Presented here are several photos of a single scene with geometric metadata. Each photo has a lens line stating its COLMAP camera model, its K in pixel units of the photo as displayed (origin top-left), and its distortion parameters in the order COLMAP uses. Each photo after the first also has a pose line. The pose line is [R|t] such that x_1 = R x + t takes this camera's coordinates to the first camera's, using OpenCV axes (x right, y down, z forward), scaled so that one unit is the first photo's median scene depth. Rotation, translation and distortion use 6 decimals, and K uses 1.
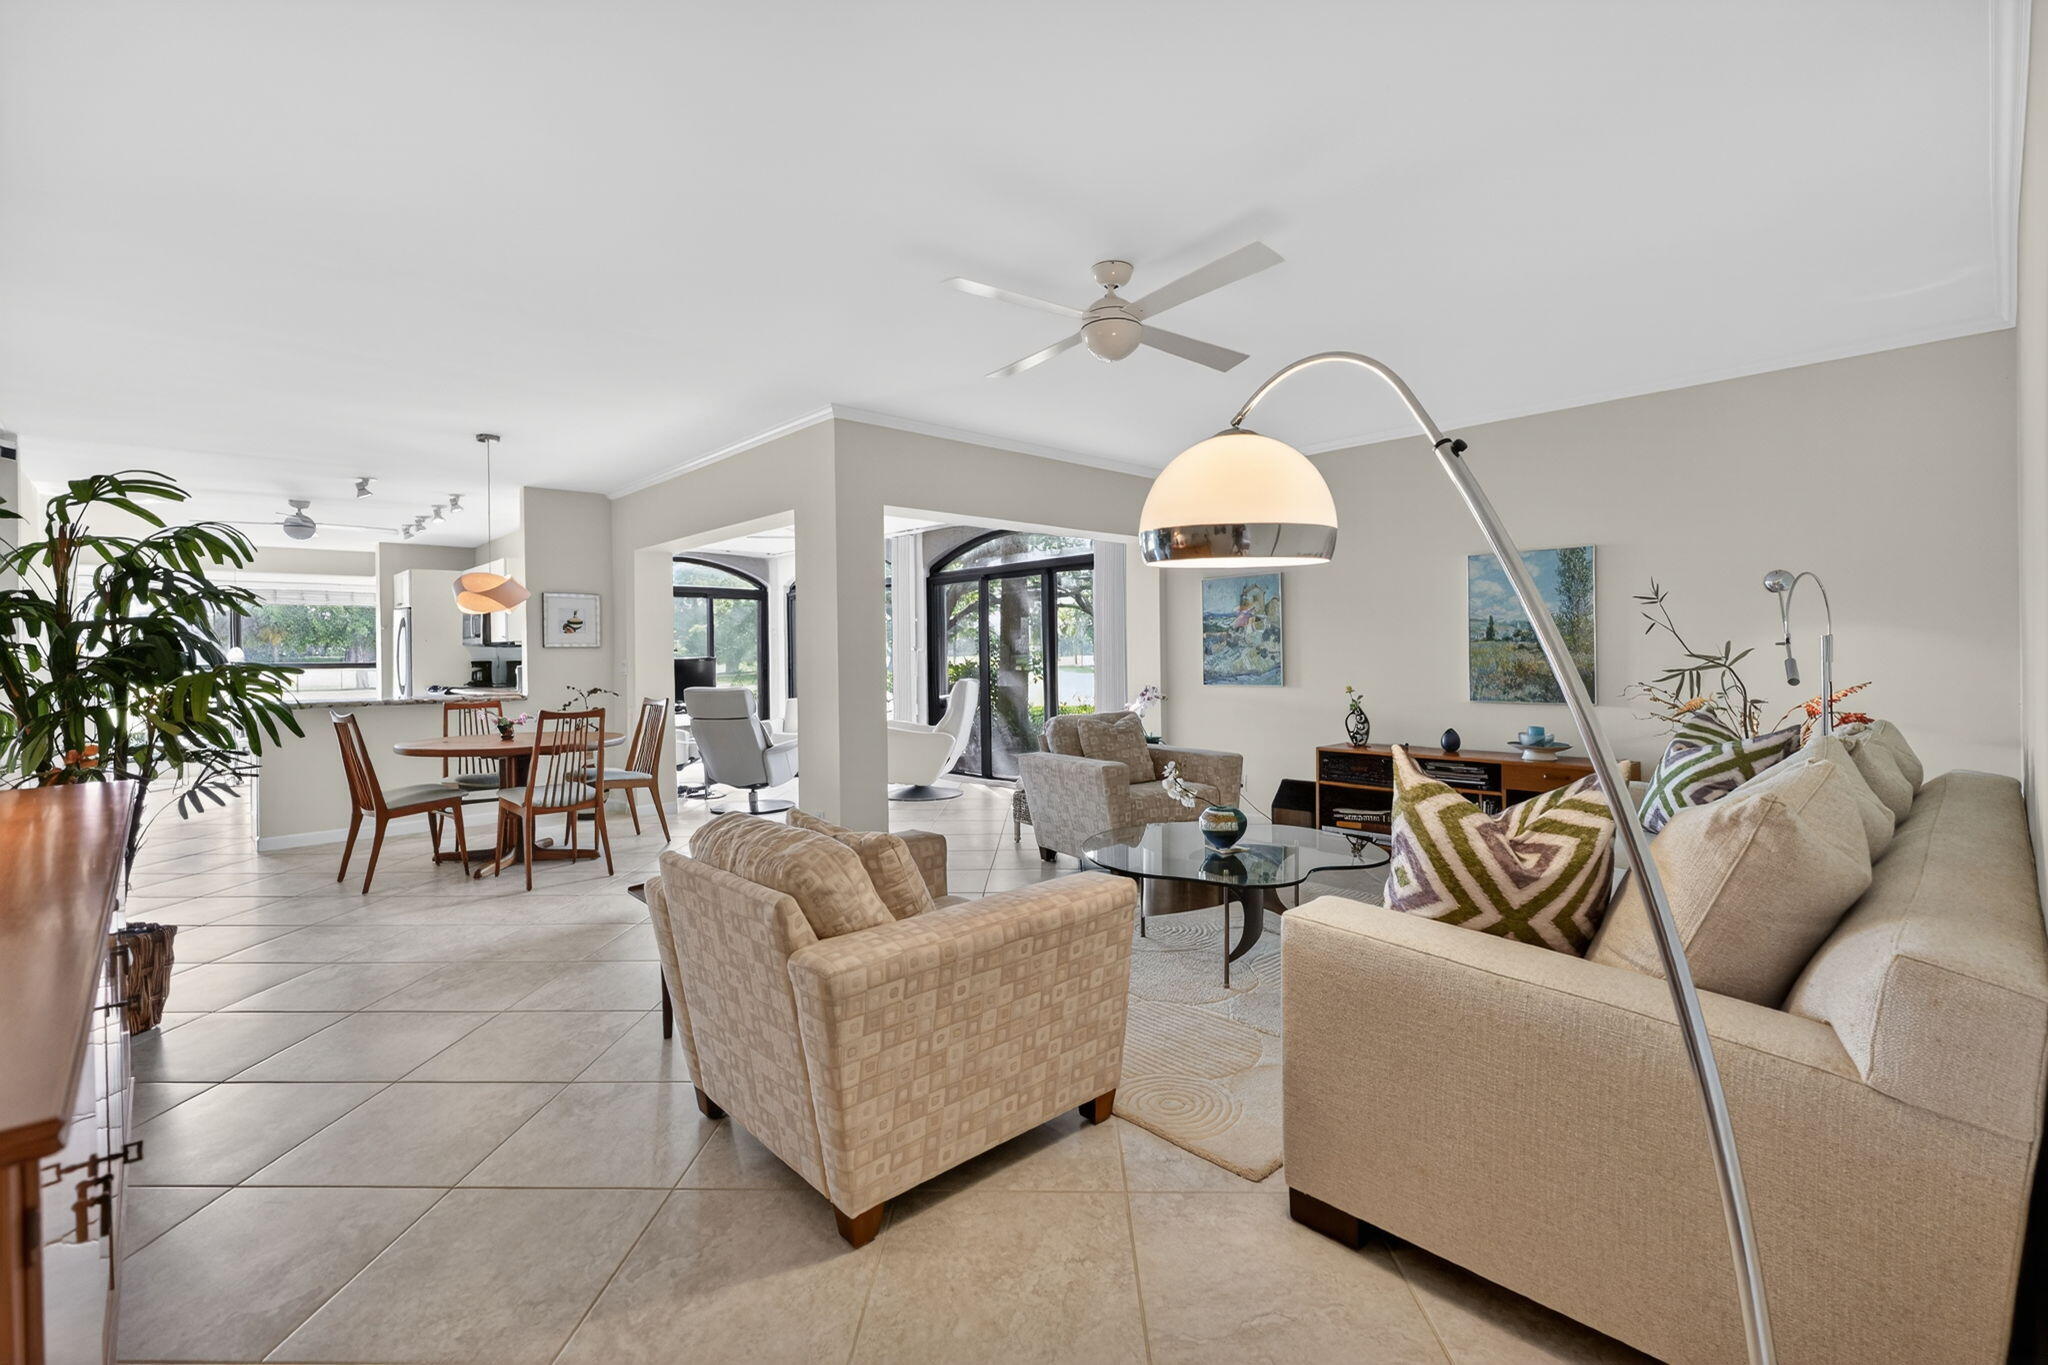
lens RADIAL K [[911.8, 0, 1020.0], [0, 911.8, 659.5], [0, 0, 1]] dist [-0.002207, -0.000311]
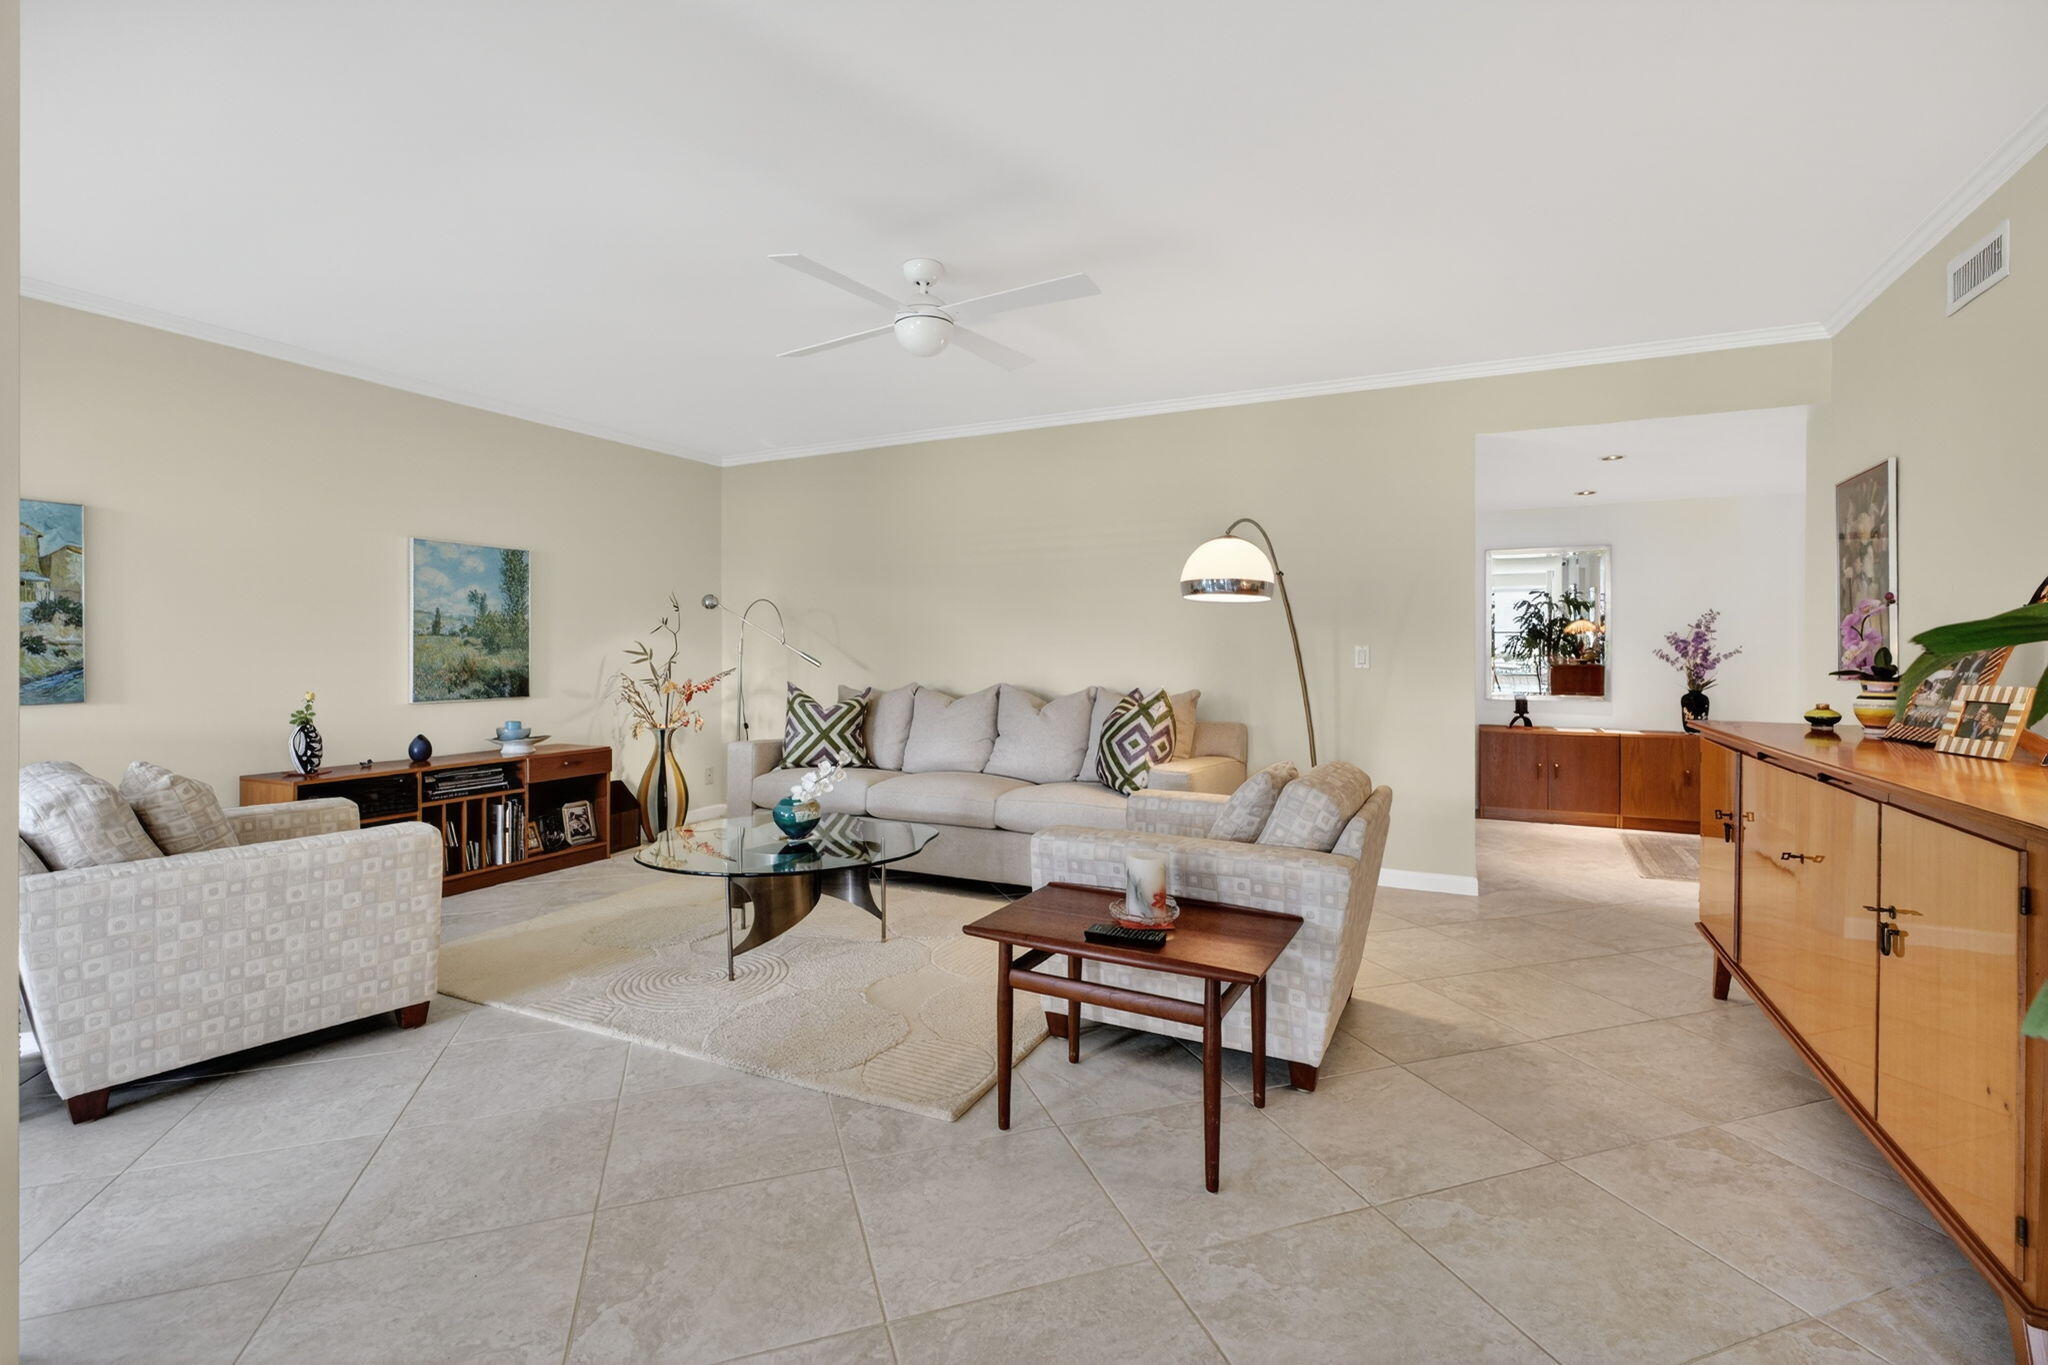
lens RADIAL K [[913.0, 0, 1021.5], [0, 913.0, 650.2], [0, 0, 1]] dist [-0.002988, 0.000616]
pose [[-0.358308, 0.013774, 0.933502, -0.898064], [0.011310, 0.999882, -0.010412, 0.017152], [-0.933535, 0.006827, -0.358422, 1.267781]]
